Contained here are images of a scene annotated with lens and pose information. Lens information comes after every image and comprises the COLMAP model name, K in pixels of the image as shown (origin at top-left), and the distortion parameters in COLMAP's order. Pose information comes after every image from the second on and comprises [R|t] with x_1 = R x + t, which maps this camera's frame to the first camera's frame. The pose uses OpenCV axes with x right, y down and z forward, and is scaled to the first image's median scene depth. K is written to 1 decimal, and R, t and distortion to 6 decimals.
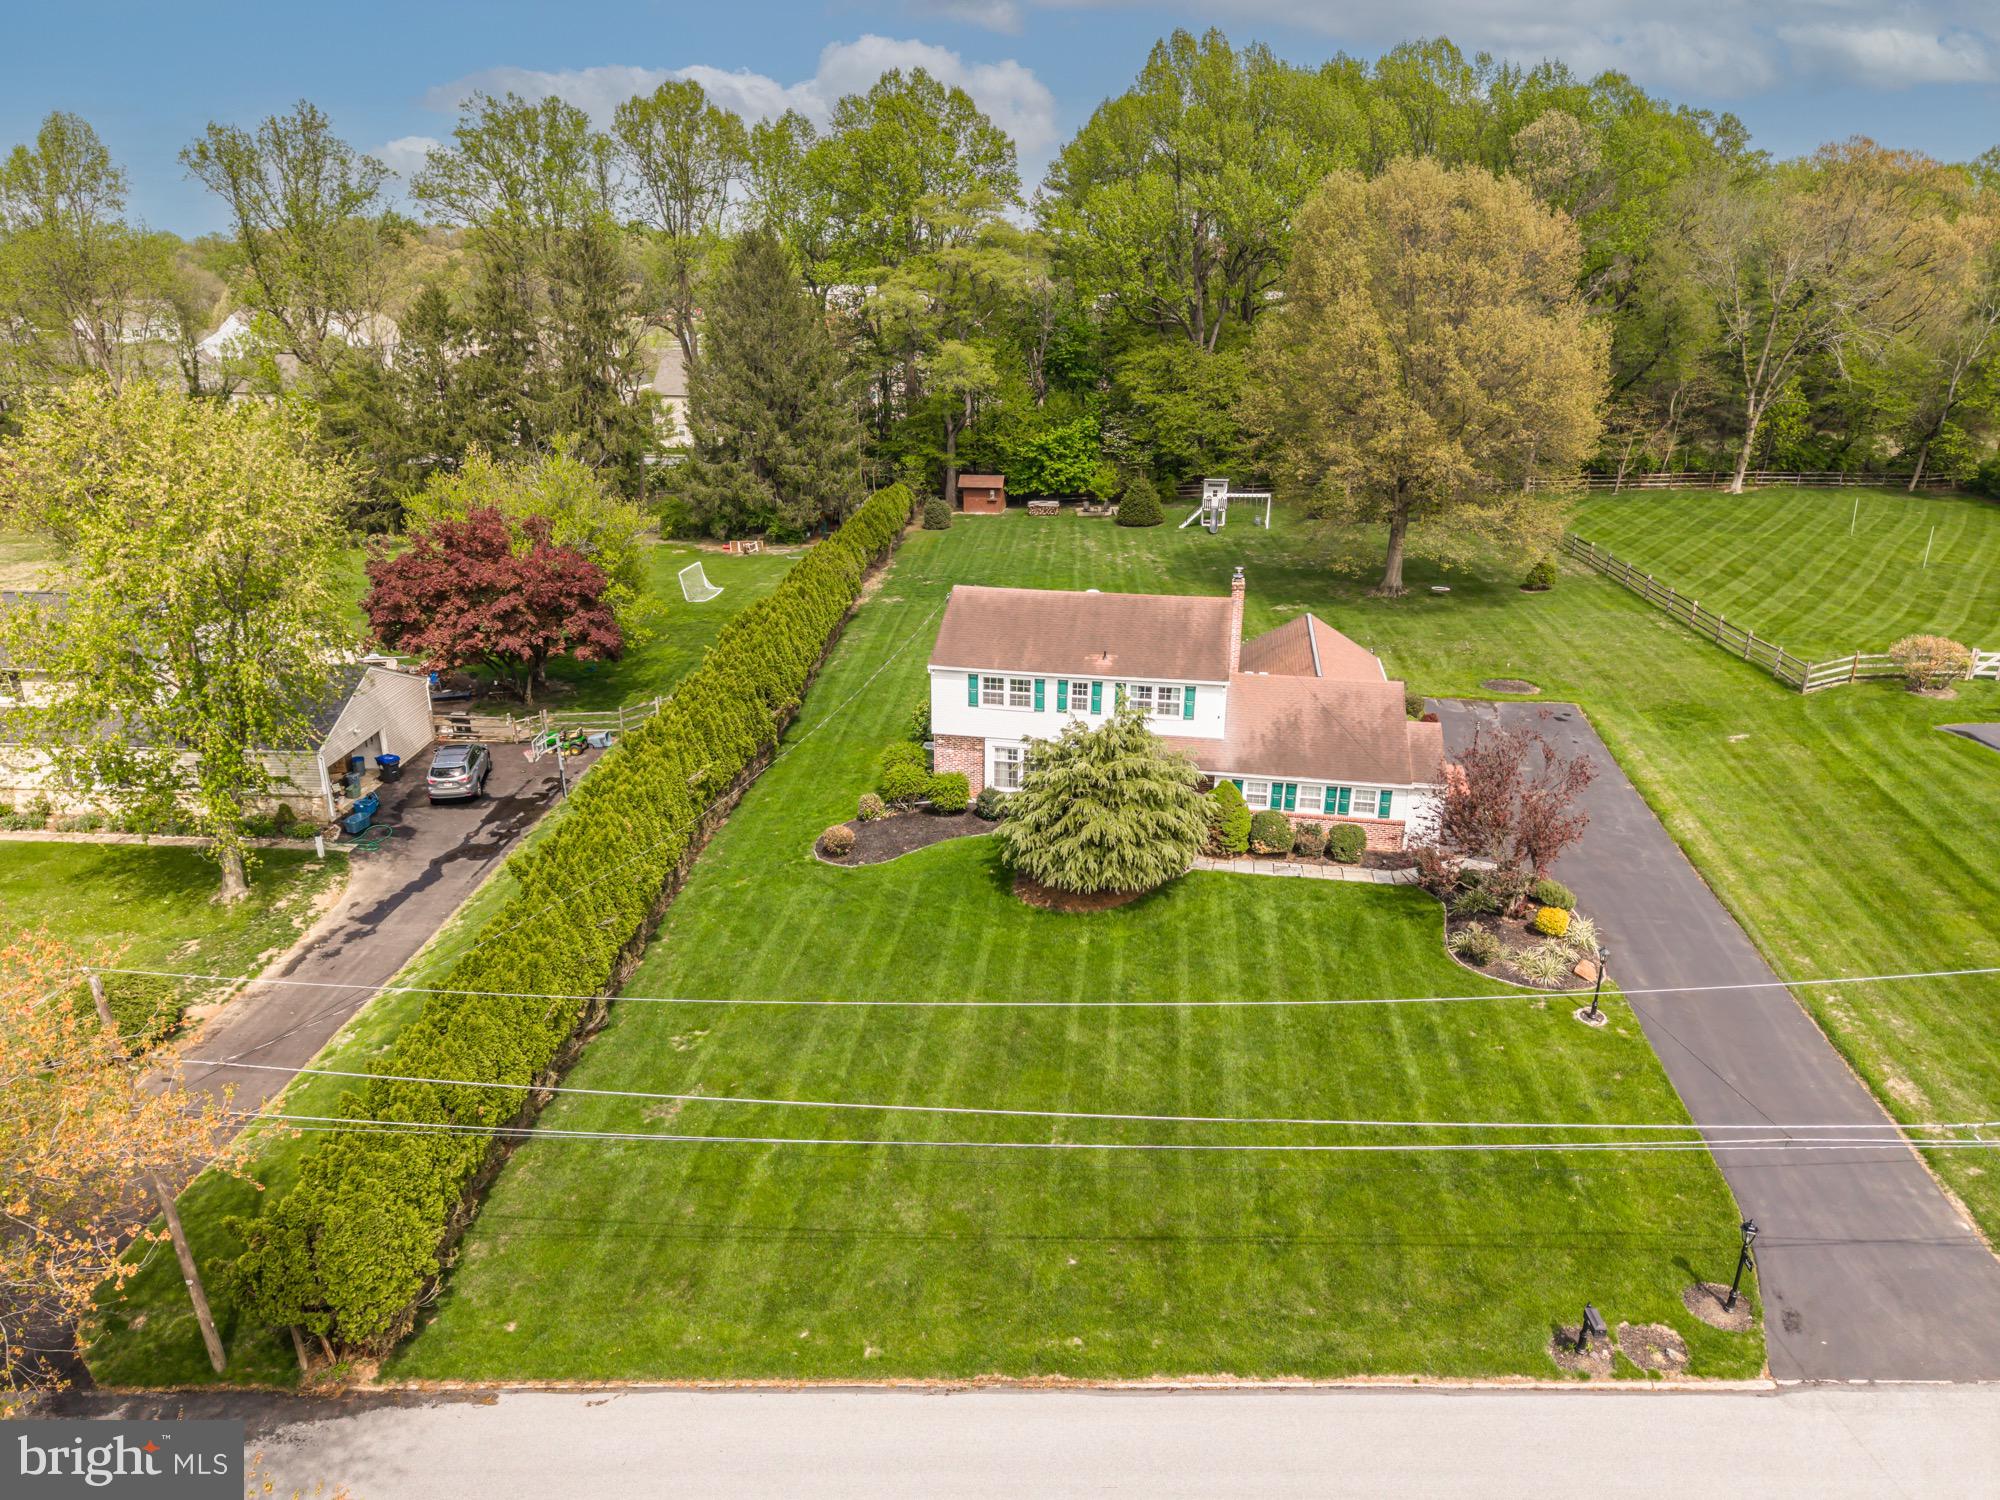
lens RADIAL K [[1344.7, 0, 1004.4], [0, 1344.7, 754.3], [0, 0, 1]] dist [0.041557, -0.048372]
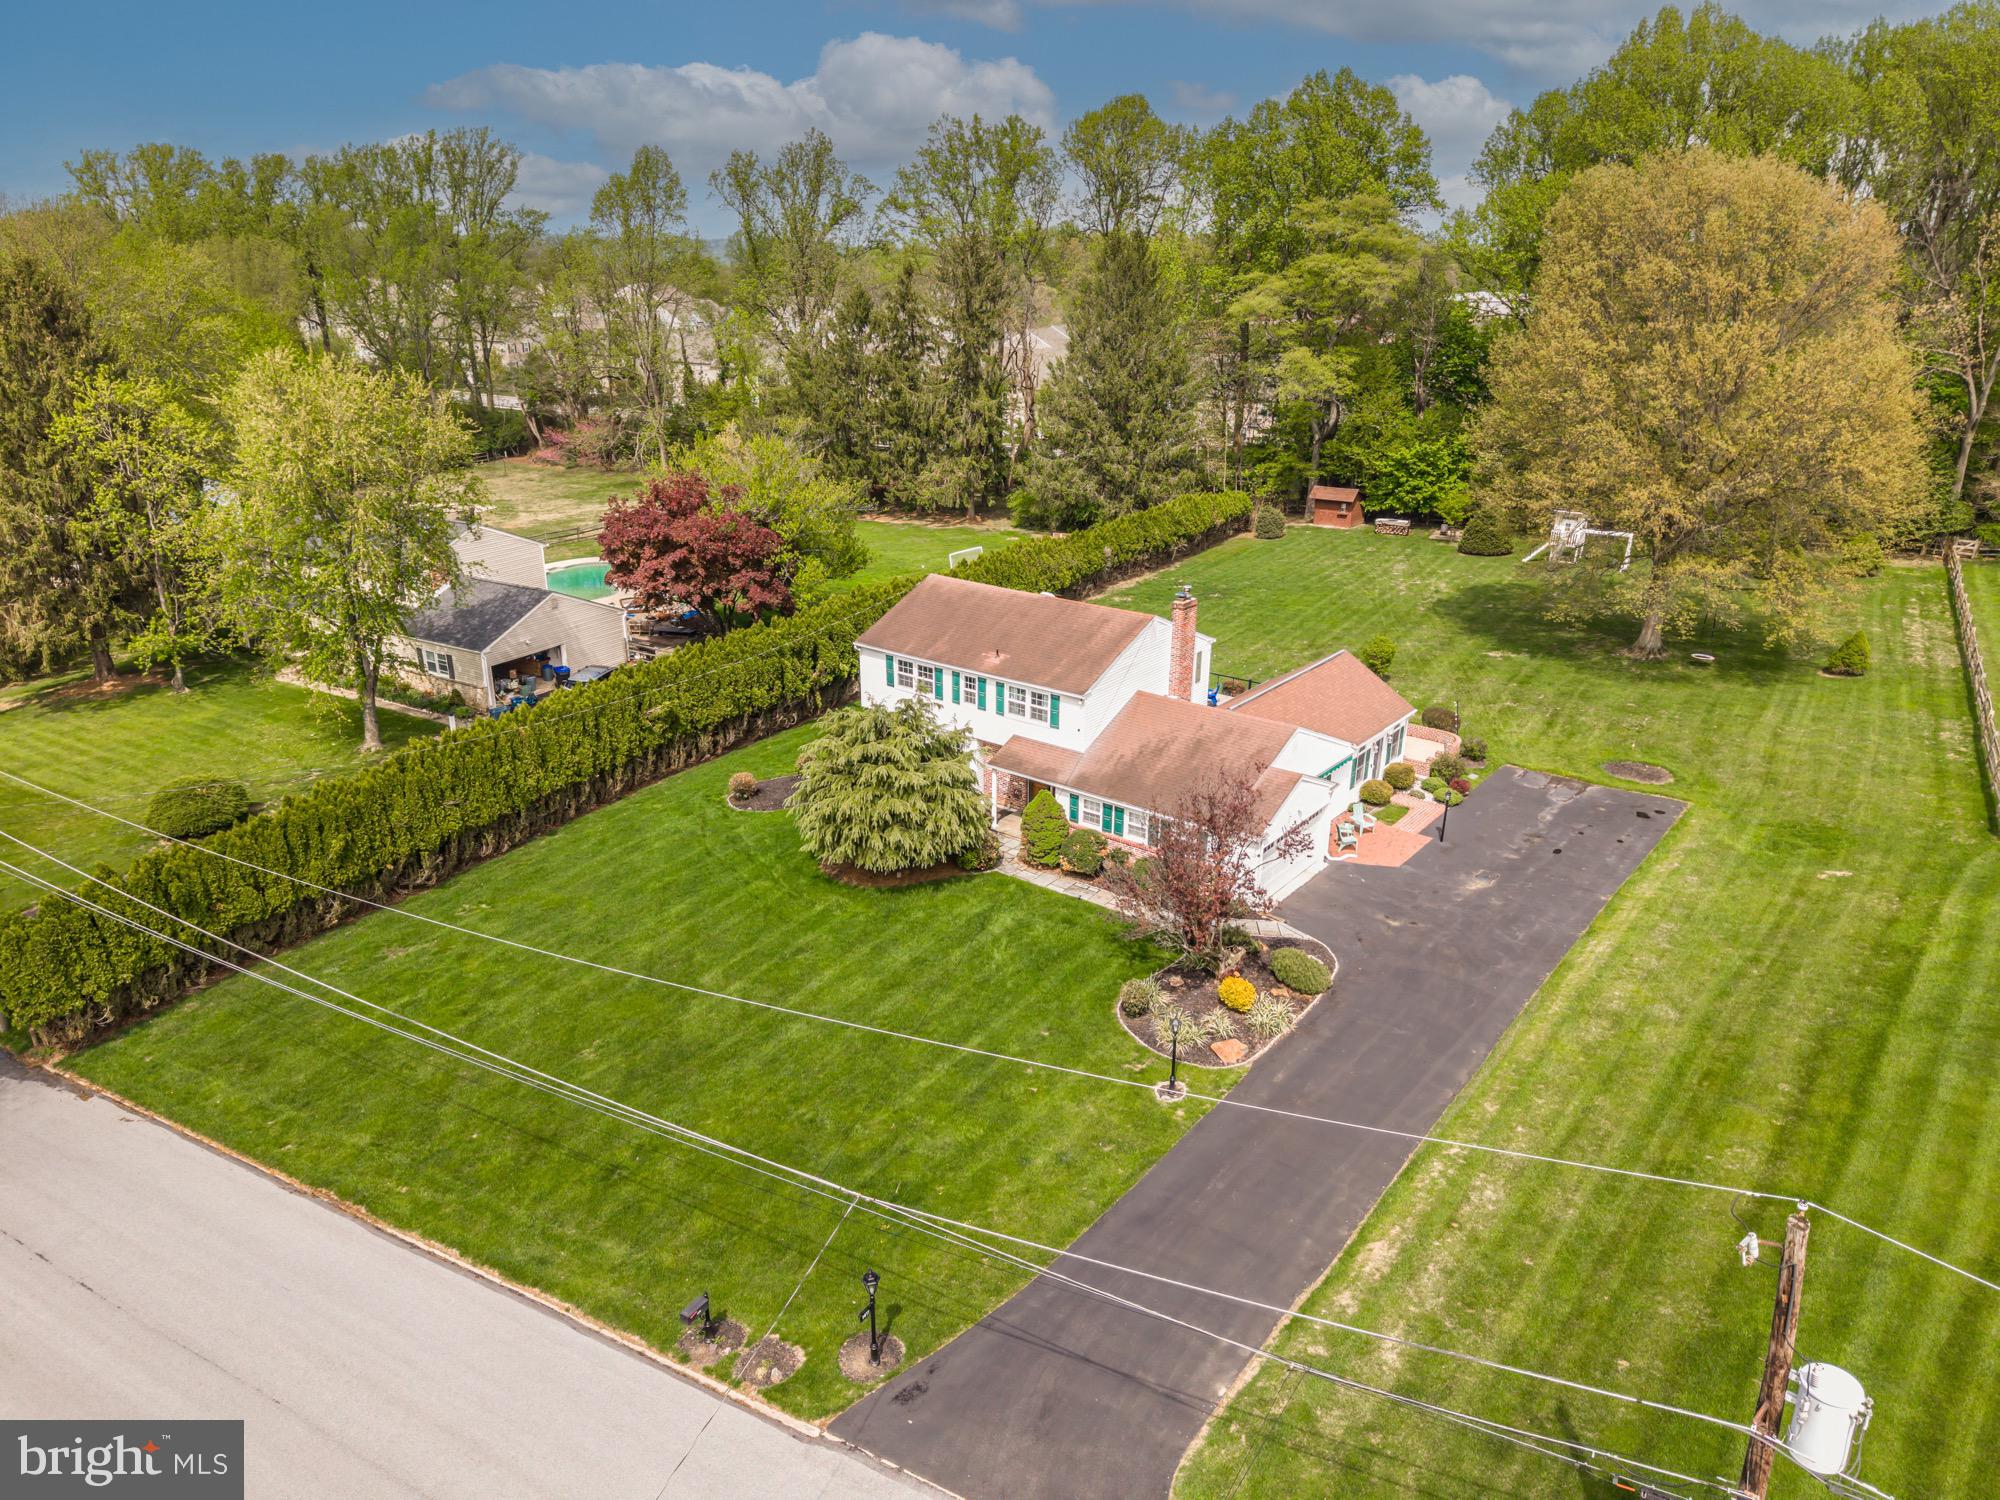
lens RADIAL K [[1344.7, 0, 1004.4], [0, 1344.7, 754.3], [0, 0, 1]] dist [0.041557, -0.048372]
pose [[0.882568, 0.161226, -0.441678, 0.532377], [-0.162531, 0.986076, 0.035175, -0.034647], [0.441199, 0.040742, 0.896484, 0.090370]]
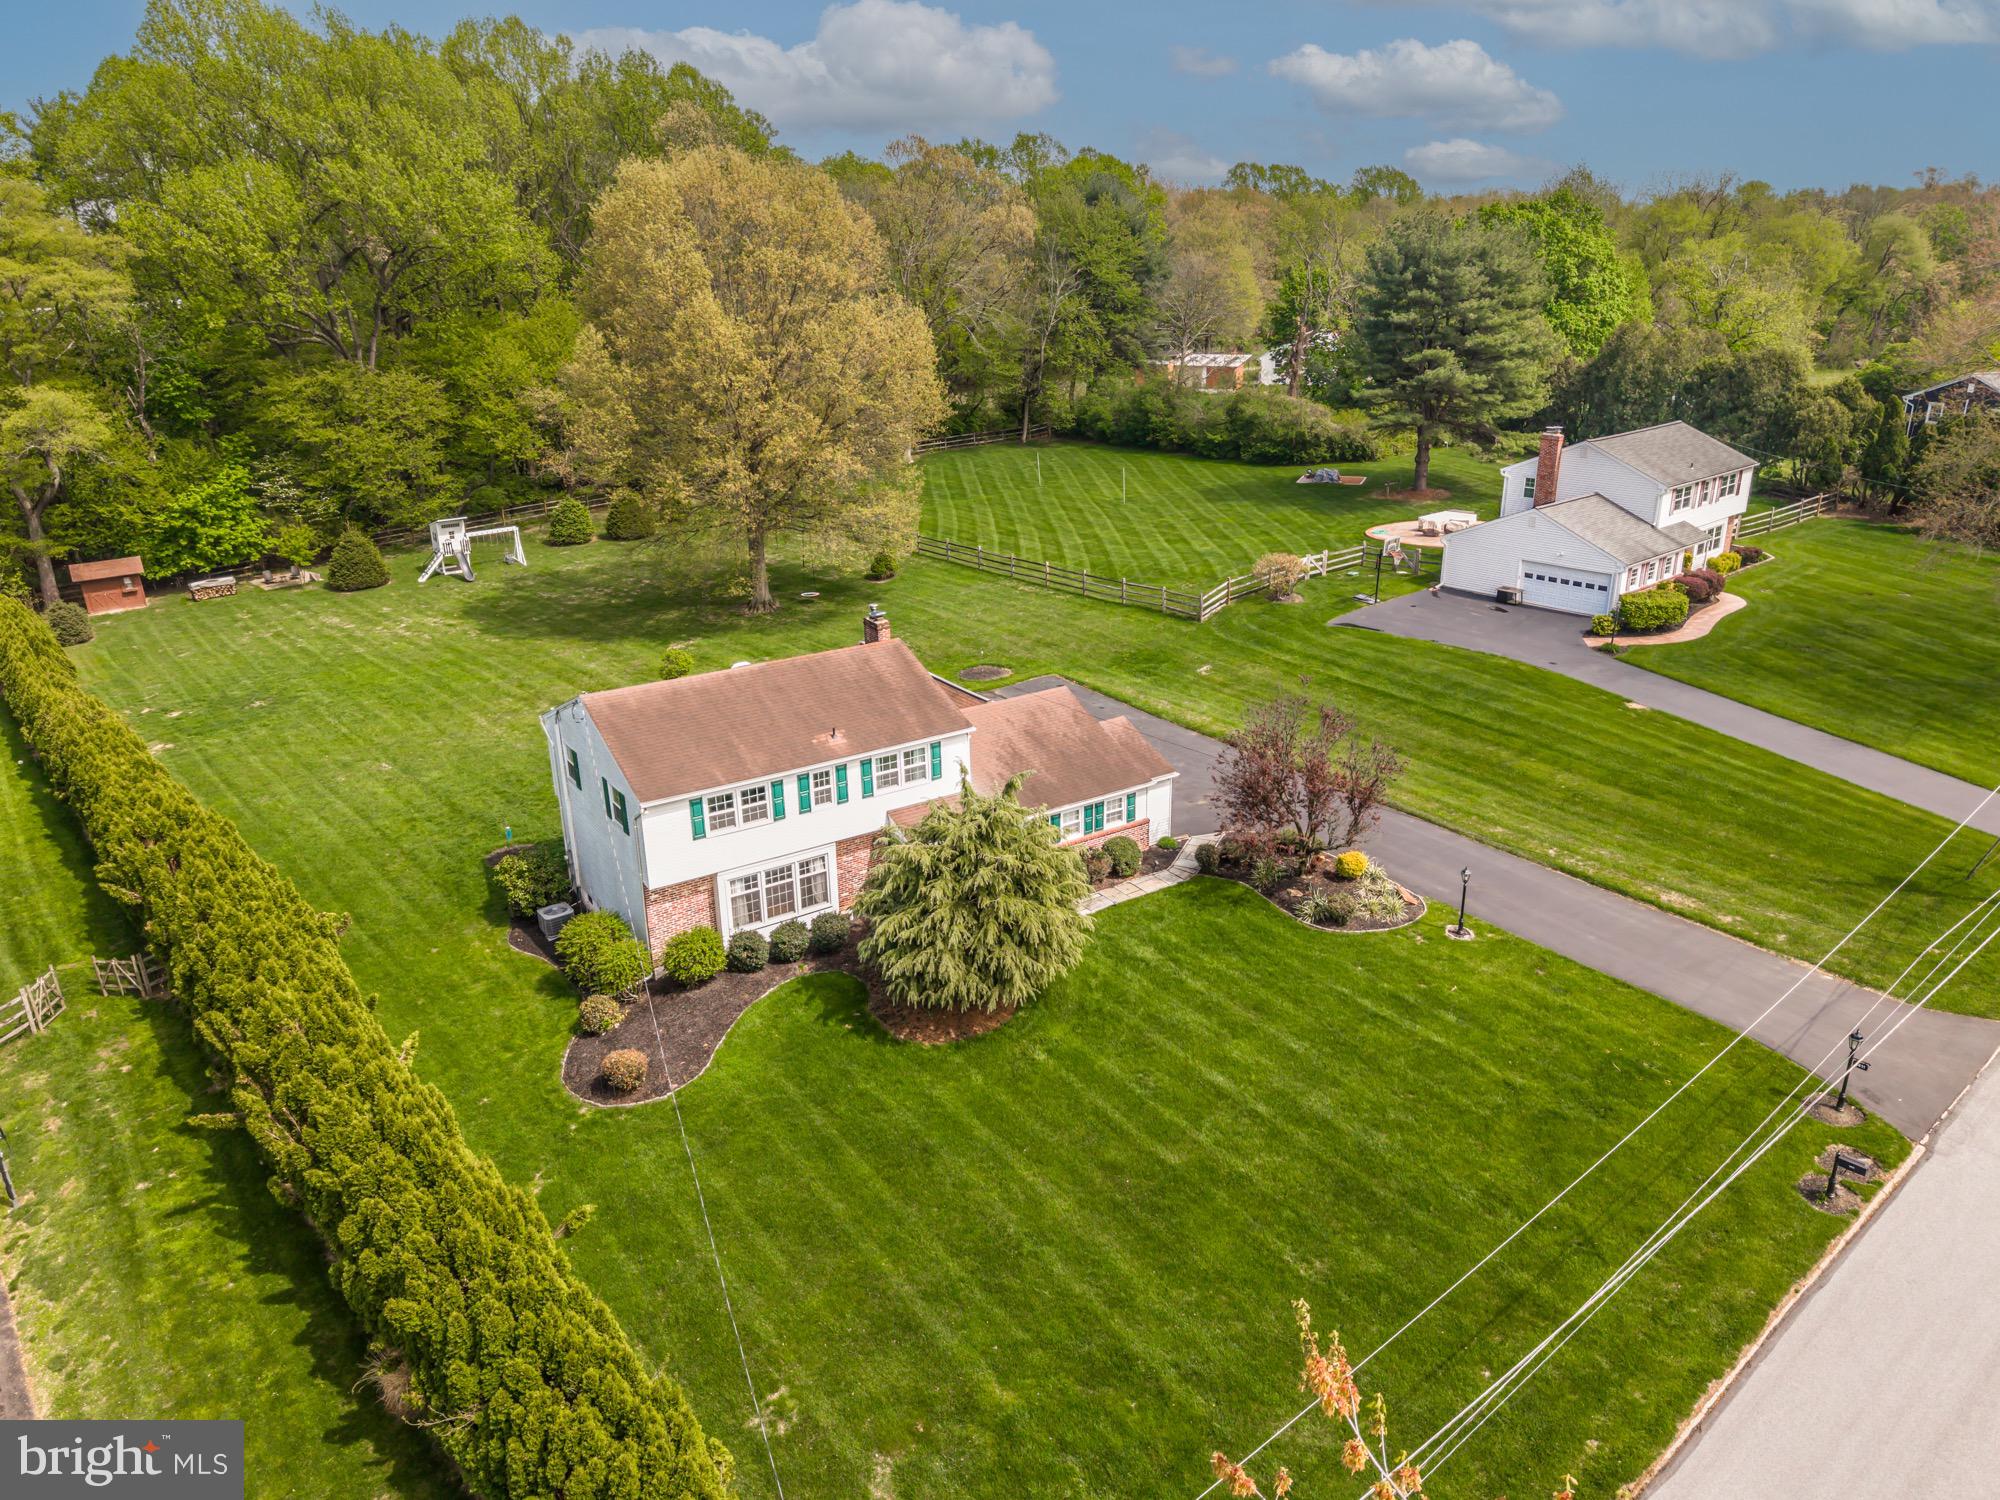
lens RADIAL K [[1389.4, 0, 1006.9], [0, 1389.4, 733.6], [0, 0, 1]] dist [0.066654, -0.075916]
pose [[0.728877, -0.248314, 0.638027, -0.395054], [0.260716, 0.962364, 0.076704, -0.109950], [-0.633061, 0.110436, 0.766184, 0.259479]]
